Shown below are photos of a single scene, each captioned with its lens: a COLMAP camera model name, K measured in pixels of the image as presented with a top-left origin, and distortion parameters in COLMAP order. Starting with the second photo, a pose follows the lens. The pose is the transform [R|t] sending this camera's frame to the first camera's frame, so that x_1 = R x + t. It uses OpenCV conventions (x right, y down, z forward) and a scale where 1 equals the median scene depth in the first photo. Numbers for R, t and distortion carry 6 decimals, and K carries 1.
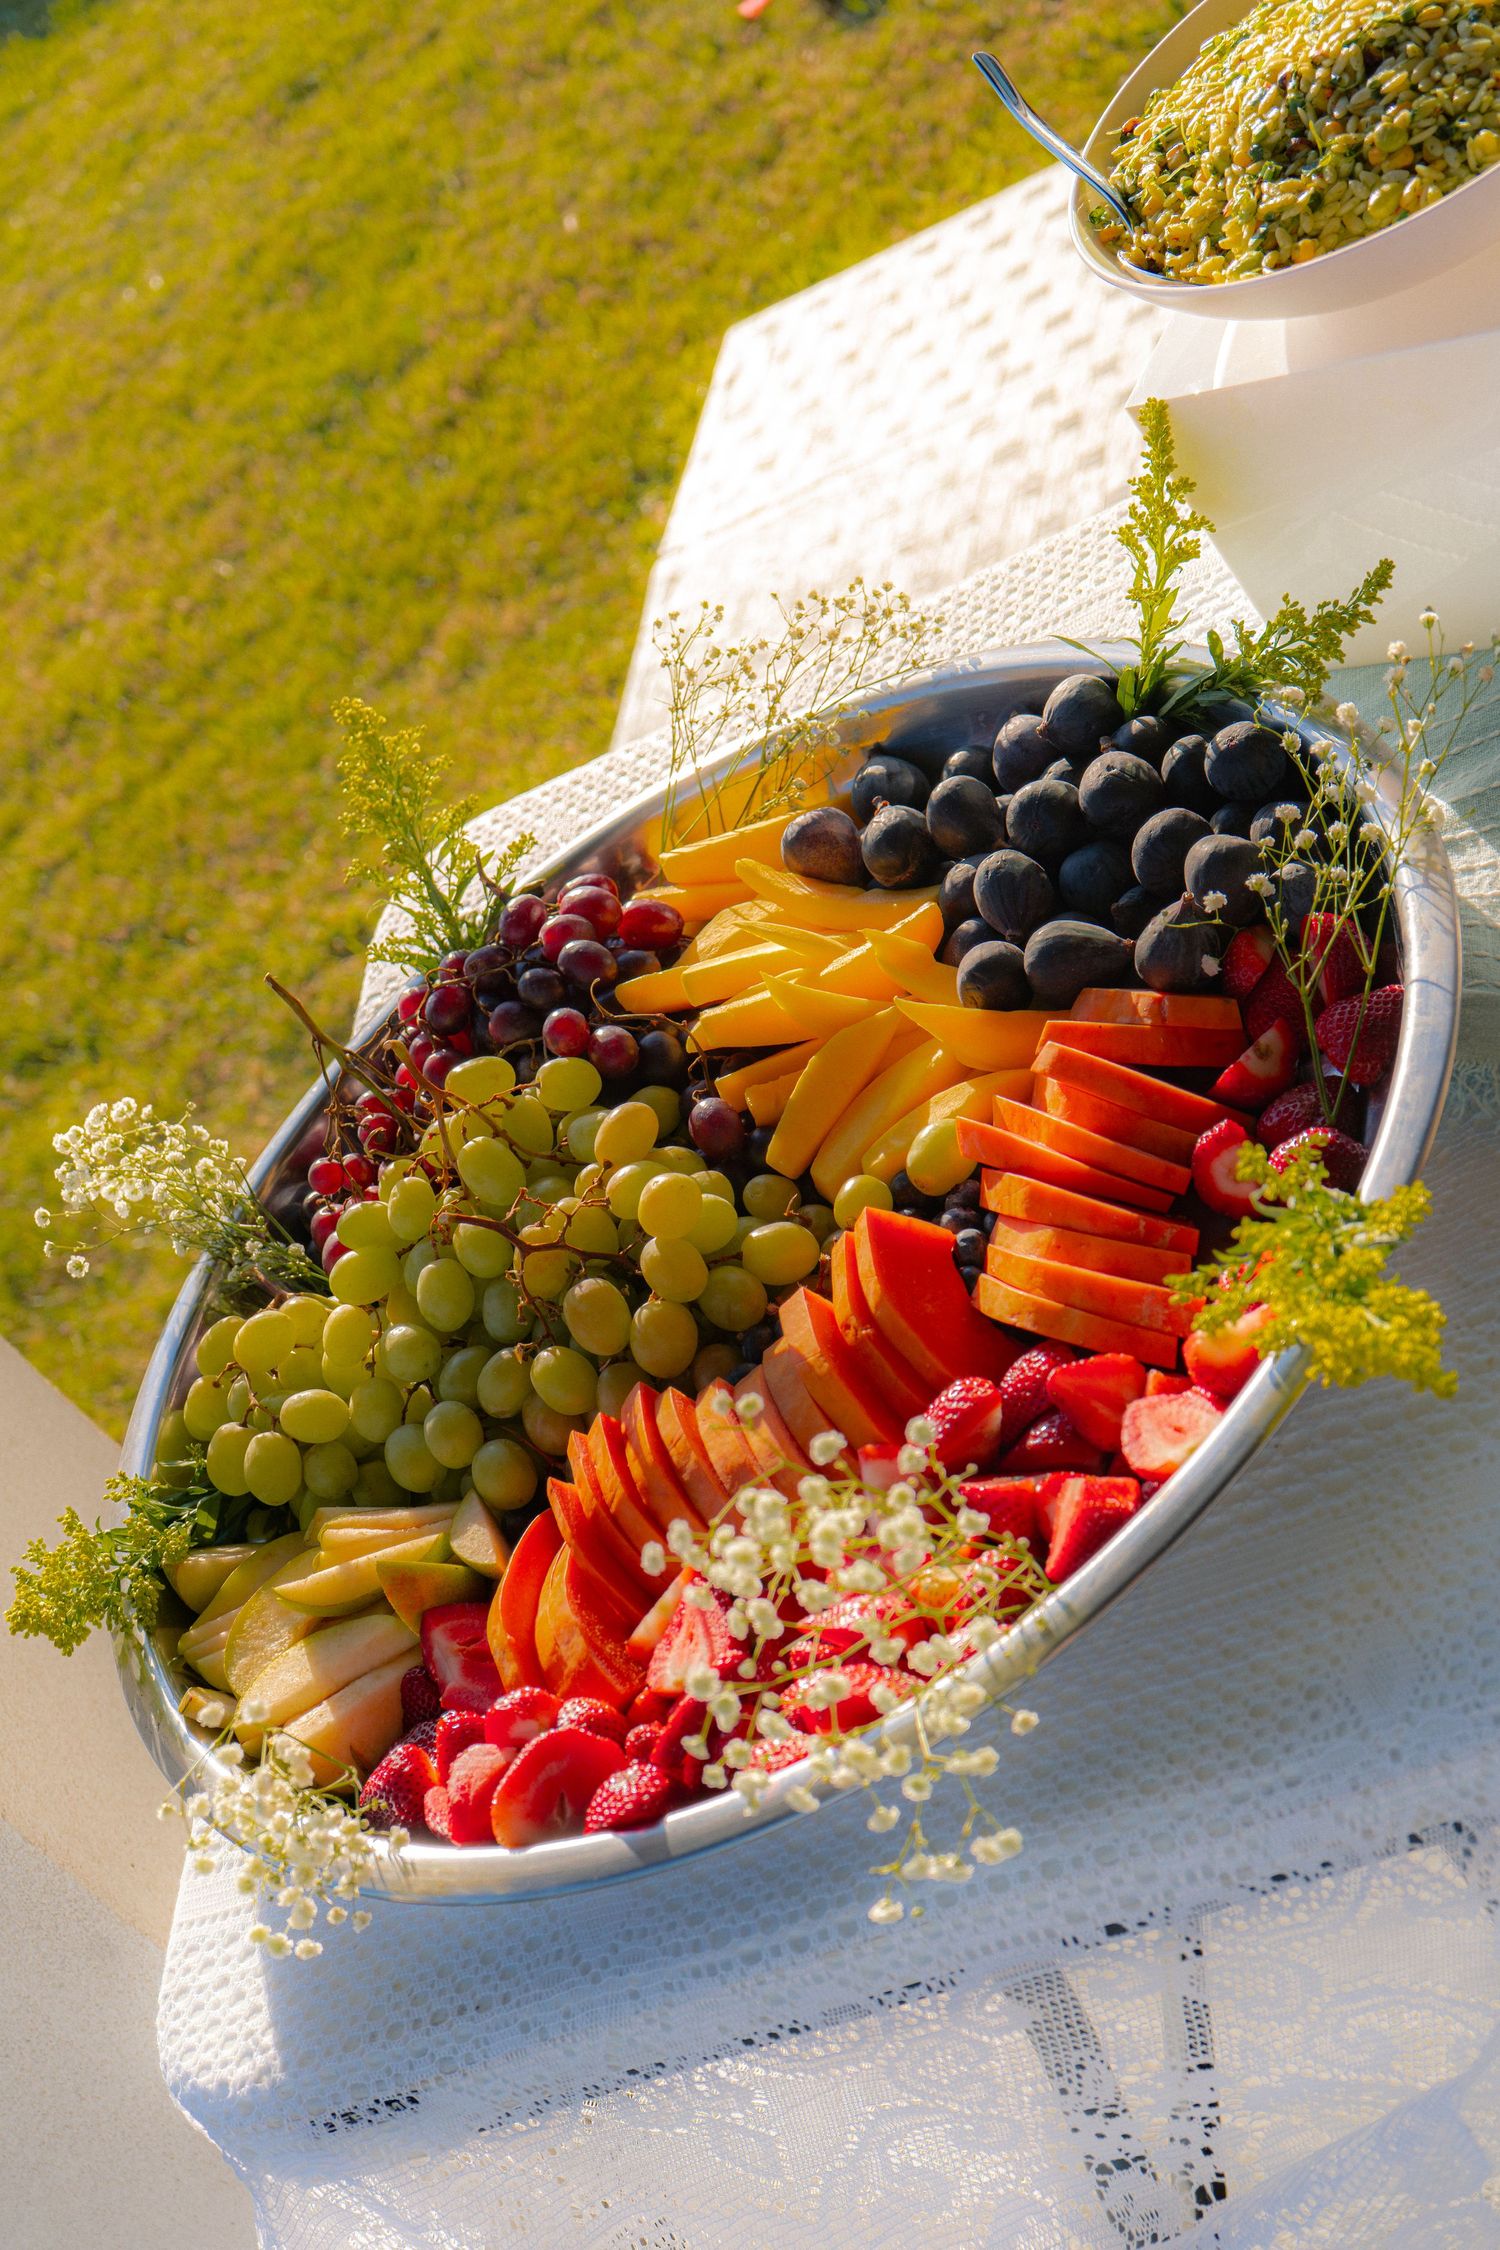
lens RADIAL K [[3469.3, 0, 750.0], [0, 3469.3, 1125.0], [0, 0, 1]] dist [0.043217, 0.005094]
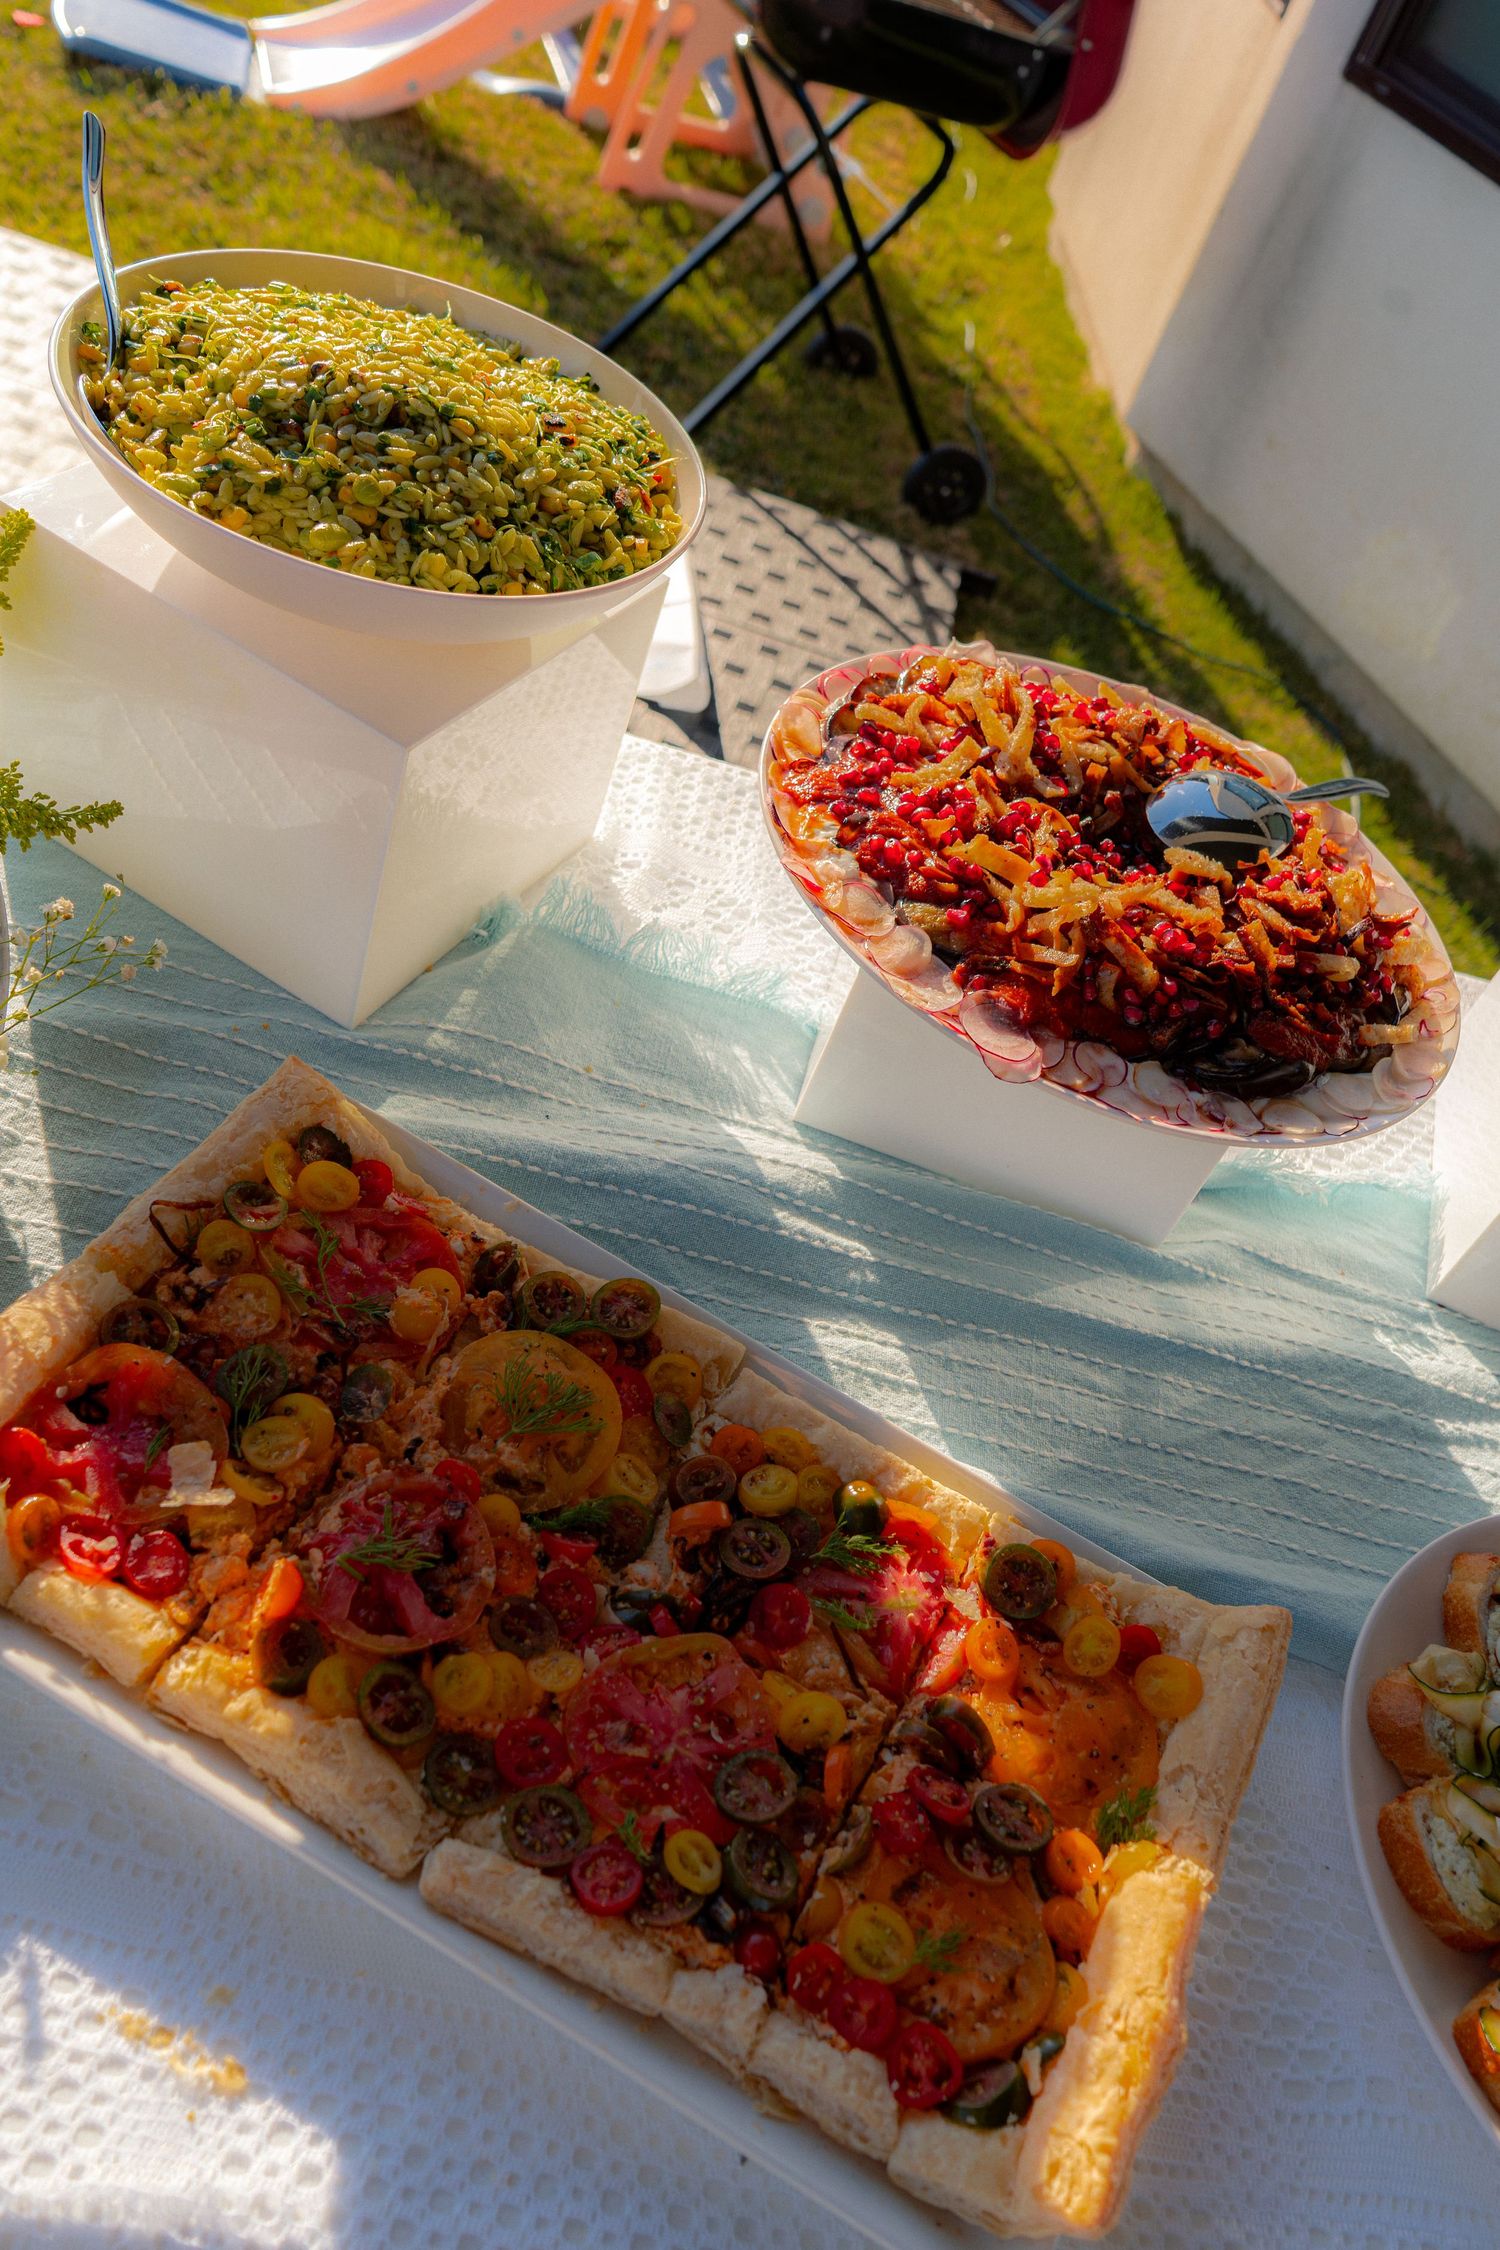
lens RADIAL K [[1879.3, 0, 744.7], [0, 1879.3, 1134.2], [0, 0, 1]] dist [-0.004376, 0.023007]
pose [[0.651359, 0.529939, 0.543043, 0.054146], [-0.568194, 0.814988, -0.113794, -0.124783], [-0.502878, -0.234433, 0.831958, 0.424944]]
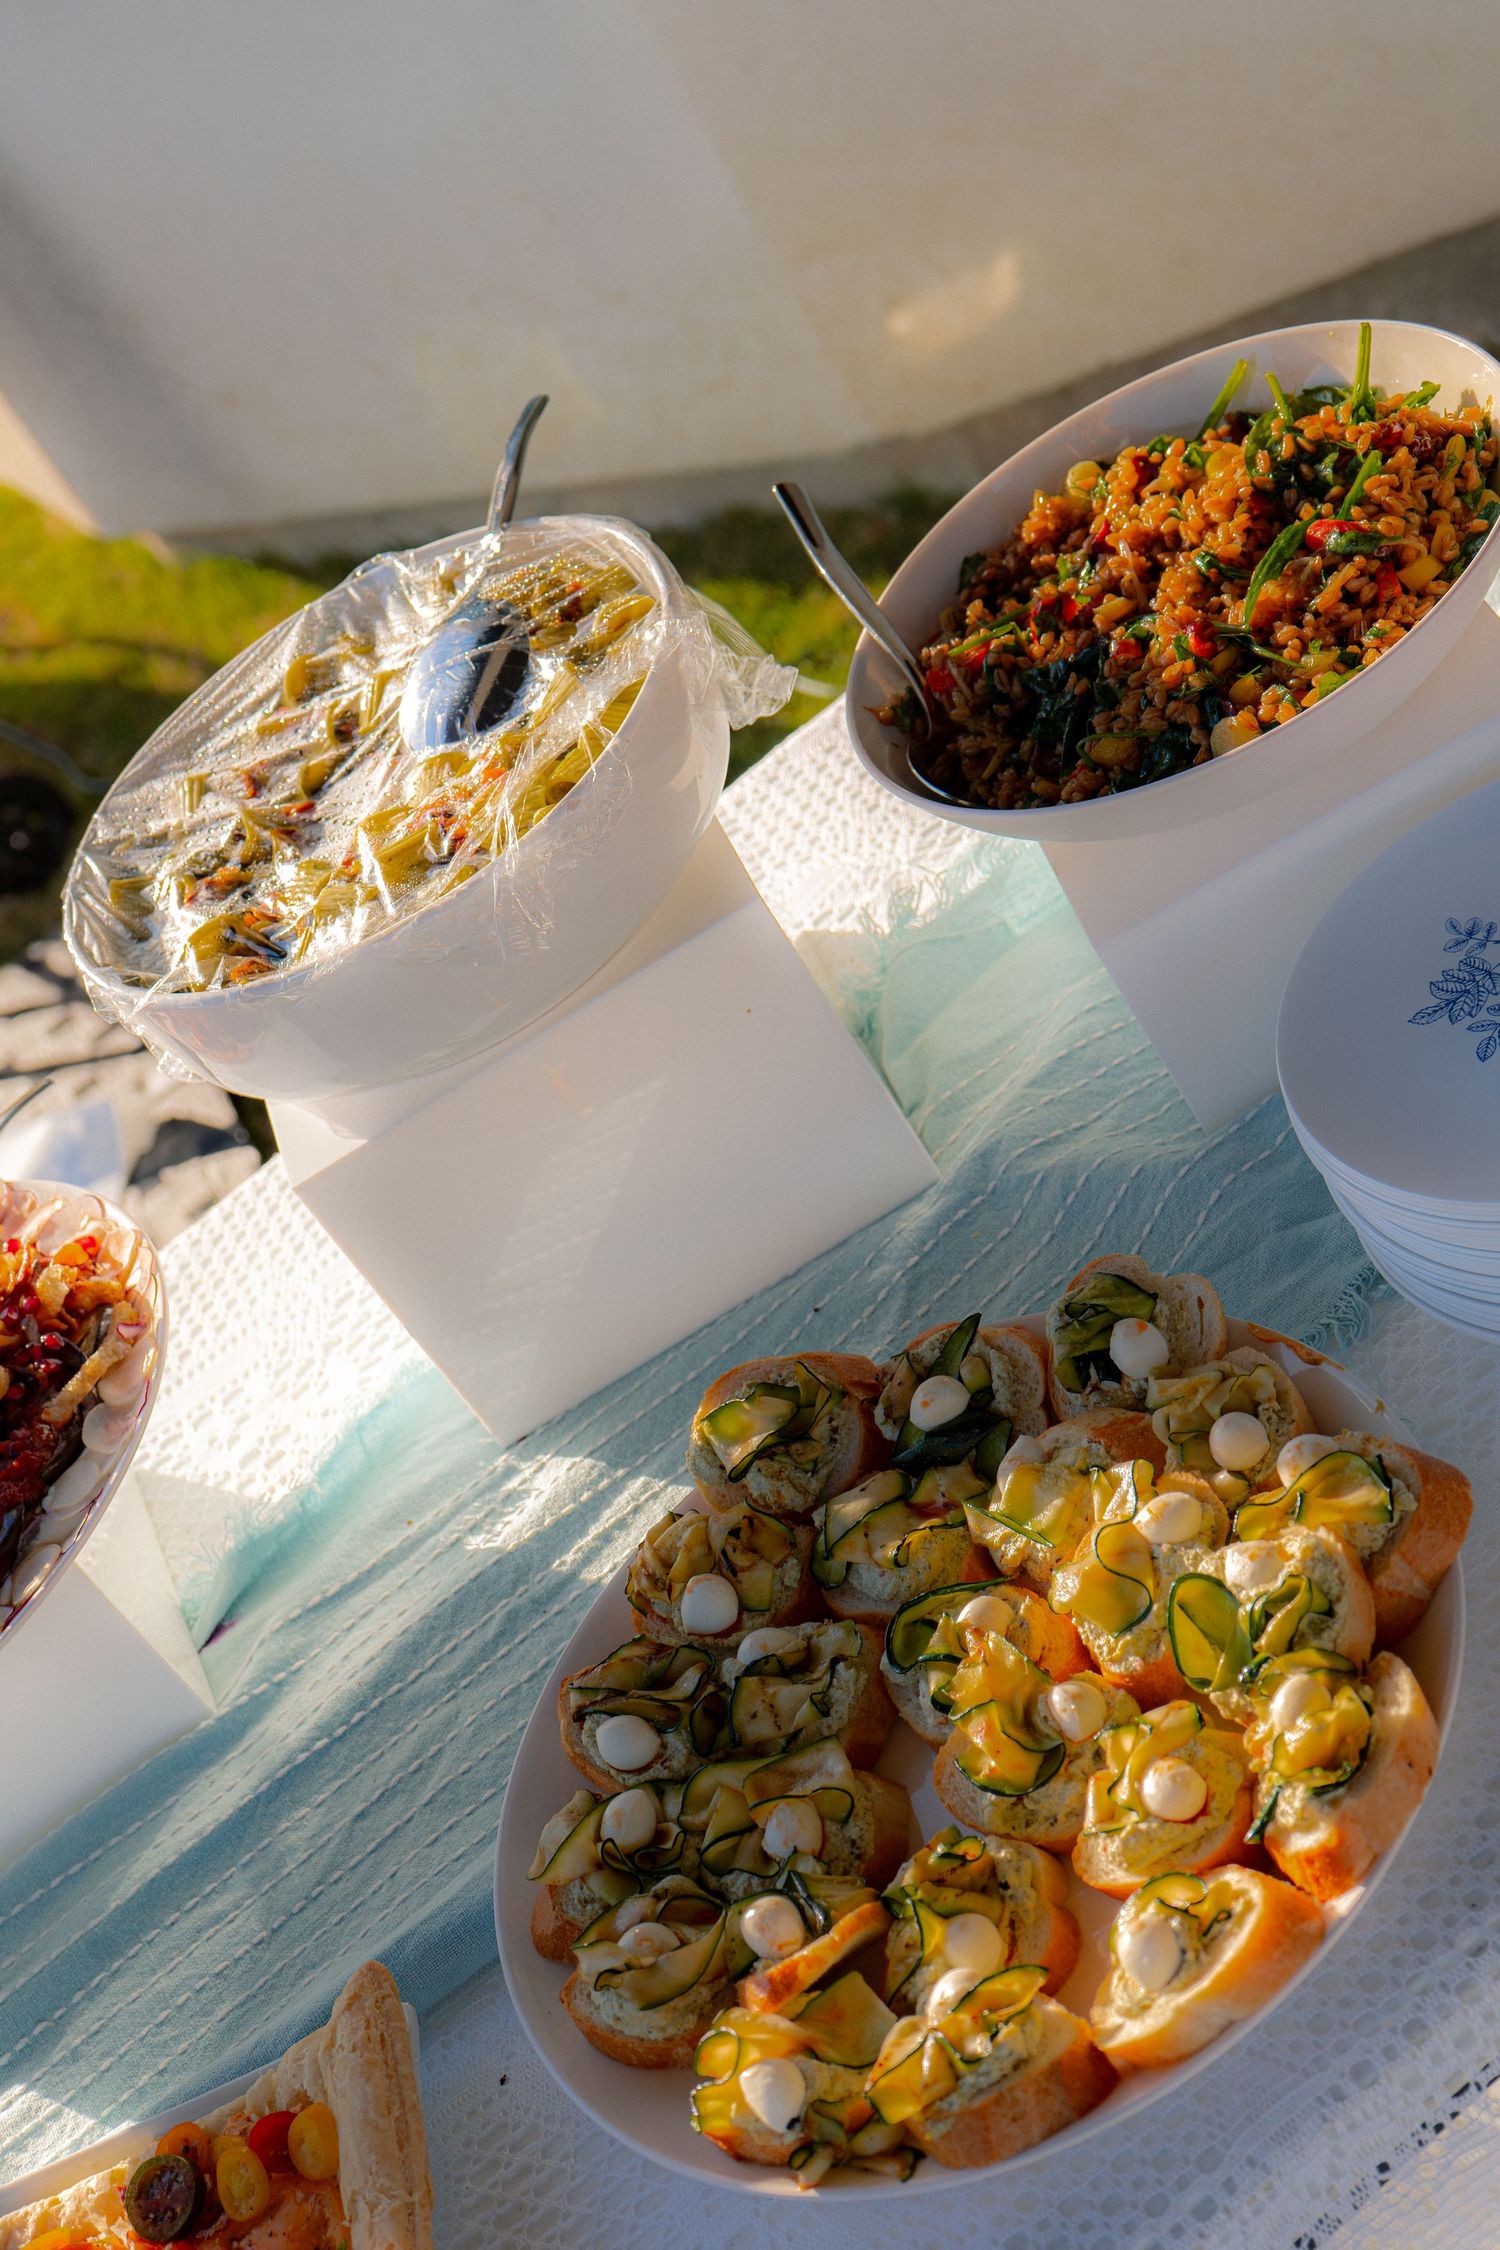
lens RADIAL K [[3469.3, 0, 750.0], [0, 3469.3, 1125.0], [0, 0, 1]] dist [0.043217, 0.005094]
pose [[0.874072, -0.200860, 0.442327, 0.251318], [0.327209, 0.916422, -0.230445, -0.123570], [-0.359071, 0.346159, 0.866742, -0.088686]]
